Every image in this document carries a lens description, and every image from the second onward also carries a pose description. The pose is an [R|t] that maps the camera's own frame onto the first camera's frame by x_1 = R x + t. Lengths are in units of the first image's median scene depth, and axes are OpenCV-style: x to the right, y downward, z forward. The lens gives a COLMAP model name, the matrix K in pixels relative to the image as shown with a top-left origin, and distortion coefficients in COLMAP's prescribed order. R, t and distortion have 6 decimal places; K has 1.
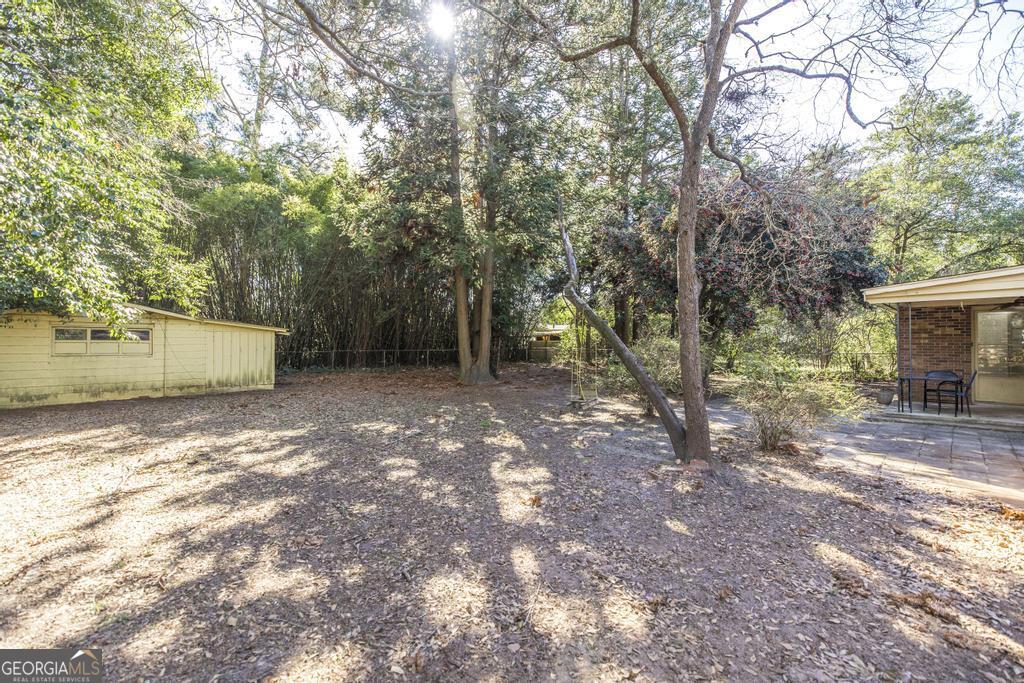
lens RADIAL K [[434.0, 0, 511.2], [0, 434.0, 340.5], [0, 0, 1]] dist [0.000854, -0.000049]
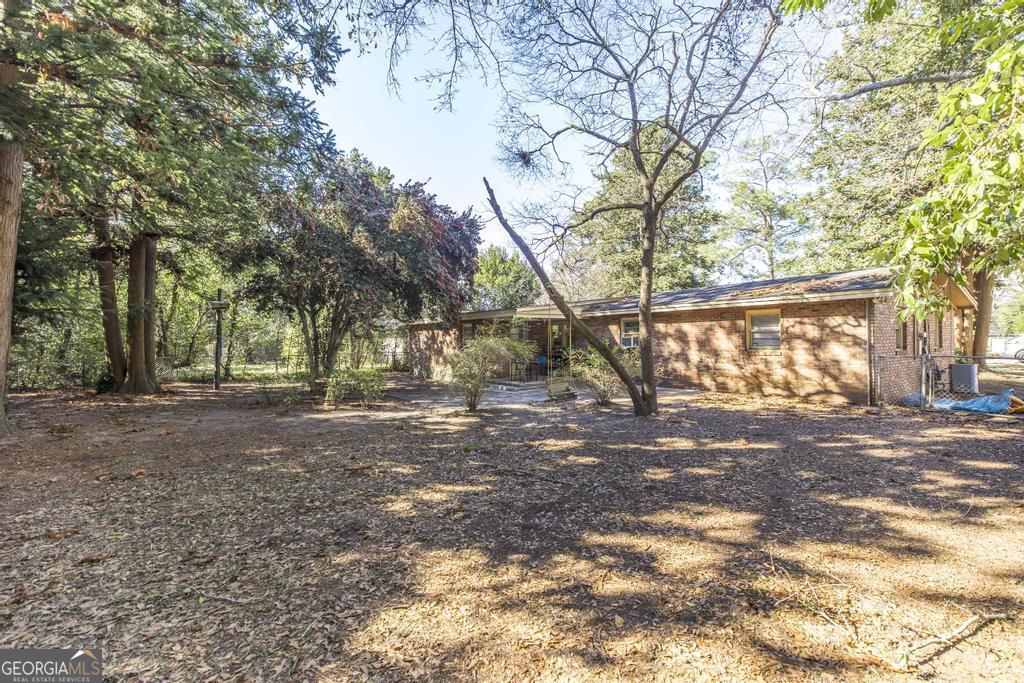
lens RADIAL K [[434.0, 0, 512.7], [0, 434.0, 340.8], [0, 0, 1]] dist [0.000854, -0.000049]
pose [[0.166567, -0.004543, 0.986020, -1.374982], [0.002396, 0.999988, 0.004202, 0.002569], [-0.986027, 0.001662, 0.166576, 1.324790]]
